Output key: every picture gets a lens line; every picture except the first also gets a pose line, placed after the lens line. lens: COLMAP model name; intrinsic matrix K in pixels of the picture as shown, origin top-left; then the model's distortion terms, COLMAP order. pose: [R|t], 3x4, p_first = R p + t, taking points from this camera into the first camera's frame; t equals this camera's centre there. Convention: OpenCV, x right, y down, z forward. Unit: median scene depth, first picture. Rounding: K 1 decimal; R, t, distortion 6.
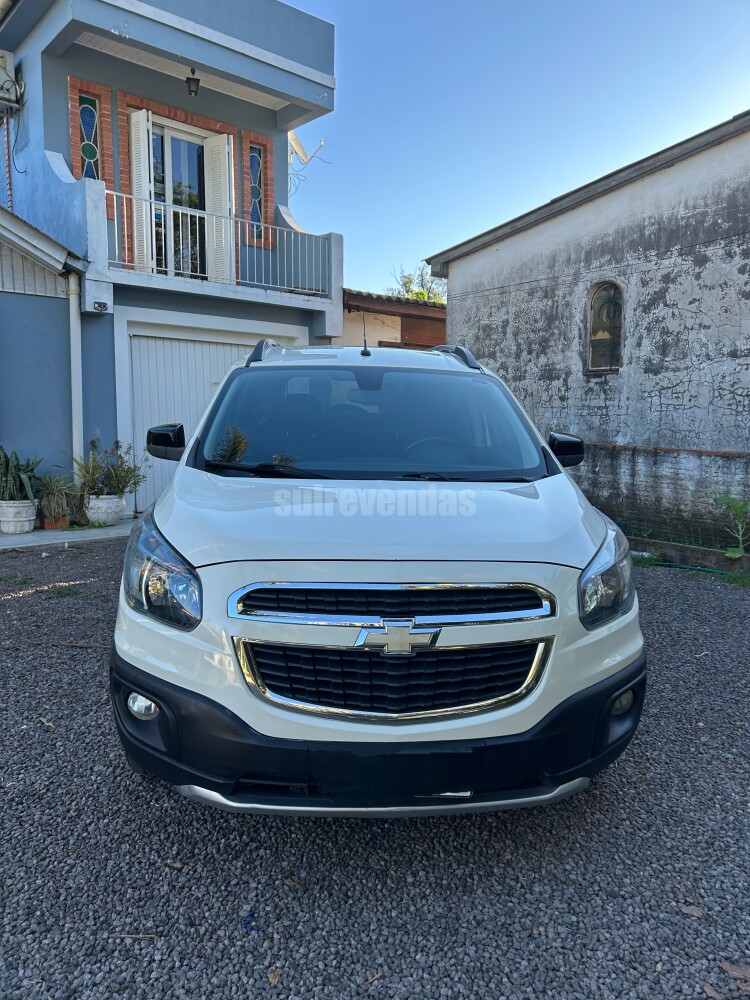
lens RADIAL K [[740.4, 0, 375.0], [0, 740.4, 500.0], [0, 0, 1]] dist [0.057204, -0.065135]
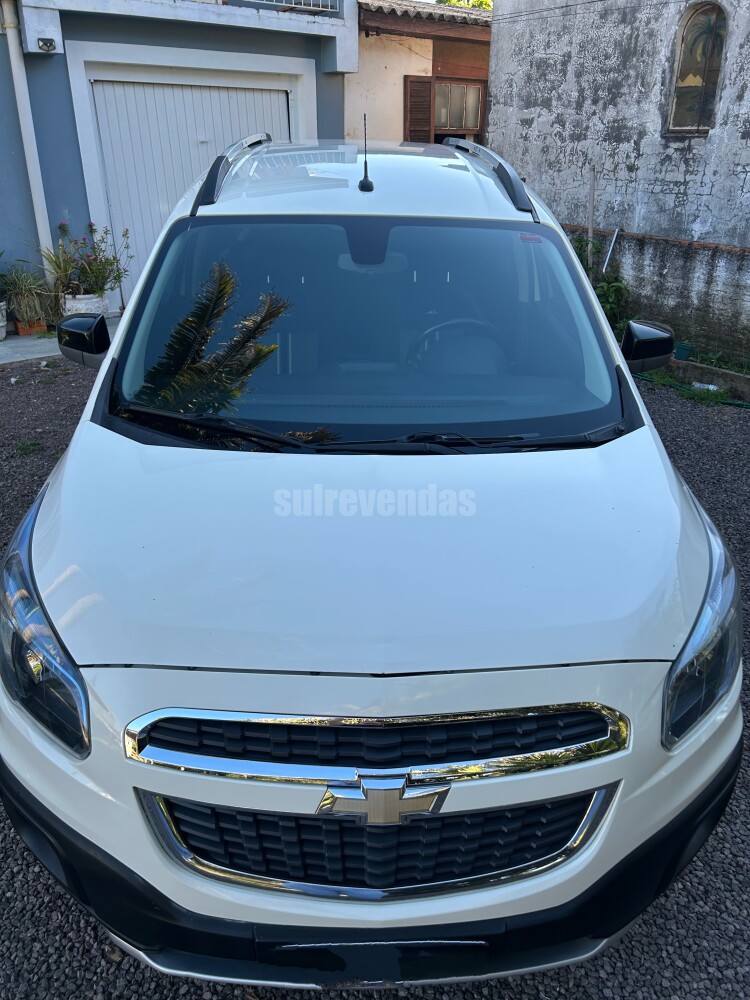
lens RADIAL K [[740.4, 0, 375.0], [0, 740.4, 500.0], [0, 0, 1]] dist [0.057204, -0.065135]
pose [[0.999277, 0.012627, -0.035866, 0.011122], [0.000019, 0.943089, 0.332541, -0.070929], [0.038024, -0.332301, 0.942407, 0.116900]]
